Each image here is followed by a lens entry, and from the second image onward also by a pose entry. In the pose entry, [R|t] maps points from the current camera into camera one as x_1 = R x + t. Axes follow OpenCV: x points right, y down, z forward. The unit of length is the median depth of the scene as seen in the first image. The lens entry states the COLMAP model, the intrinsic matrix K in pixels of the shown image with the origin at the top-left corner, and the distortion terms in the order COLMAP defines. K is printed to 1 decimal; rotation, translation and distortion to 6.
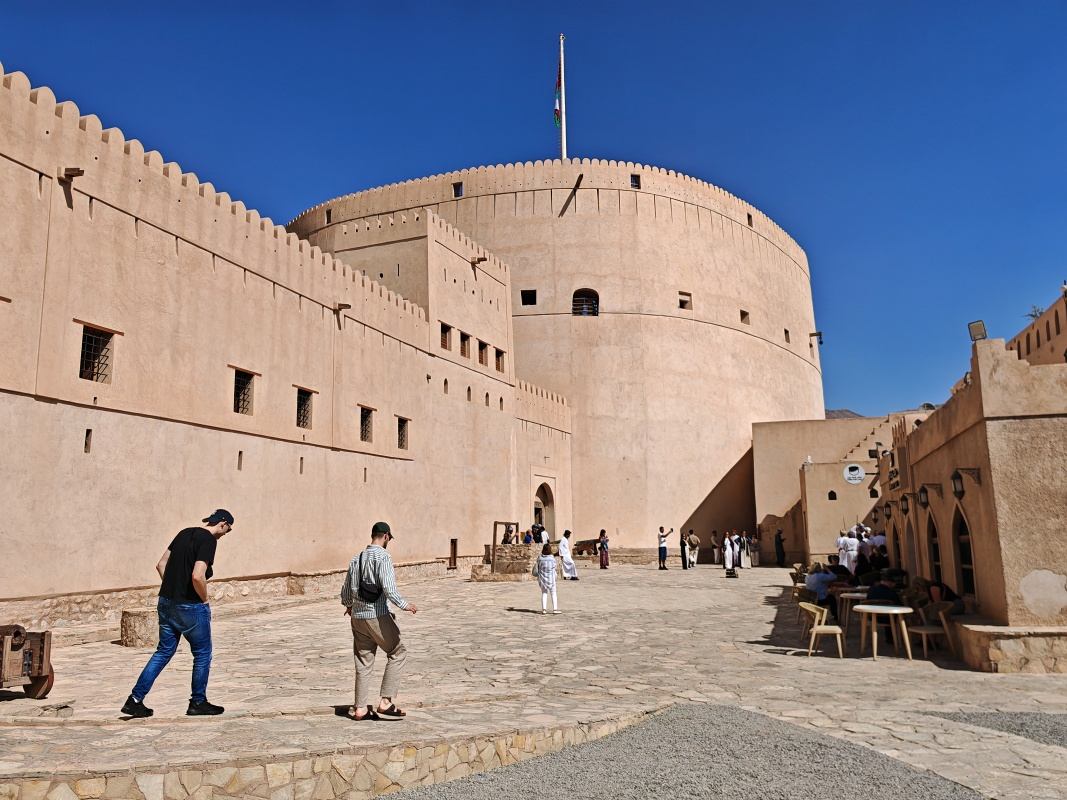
lens RADIAL K [[858.0, 0, 534.9], [0, 858.0, 397.7], [0, 0, 1]] dist [0.026870, -0.062961]
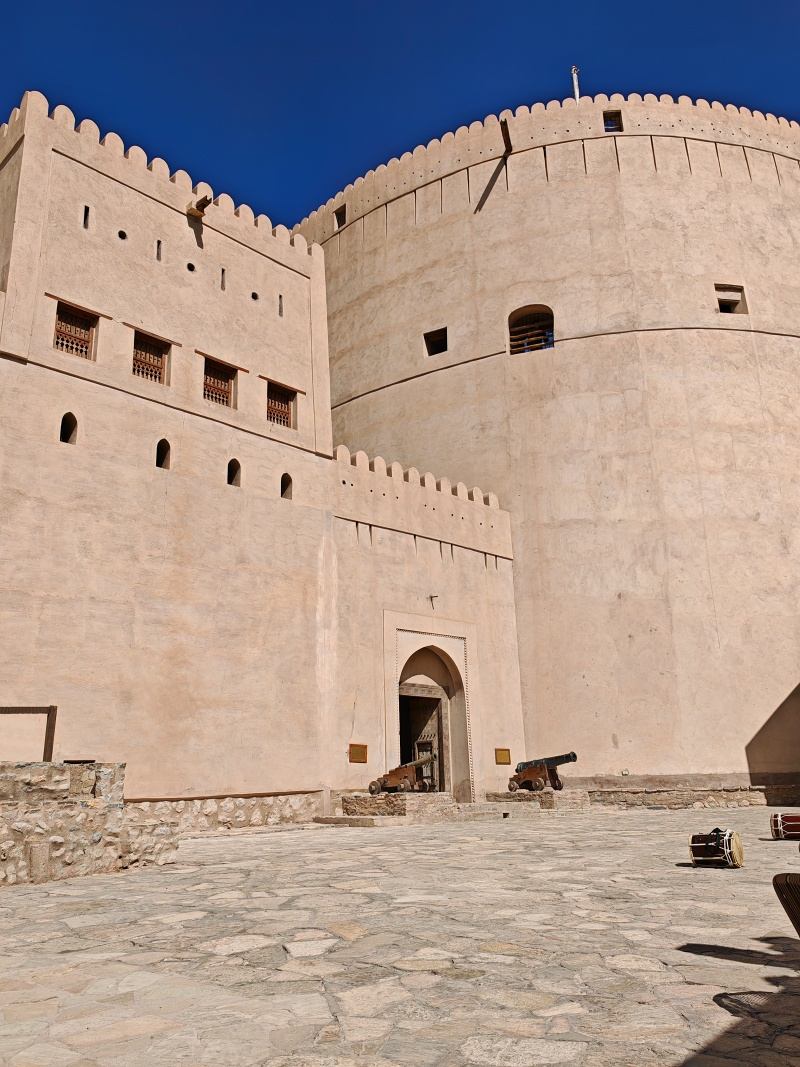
lens RADIAL K [[858.0, 0, 395.3], [0, 858.0, 540.8], [0, 0, 1]] dist [0.026870, -0.062961]
pose [[0.928709, -0.117628, -0.351659, 0.159672], [0.081378, 0.989887, -0.116198, 0.084636], [0.361771, 0.079297, 0.928889, 0.462545]]
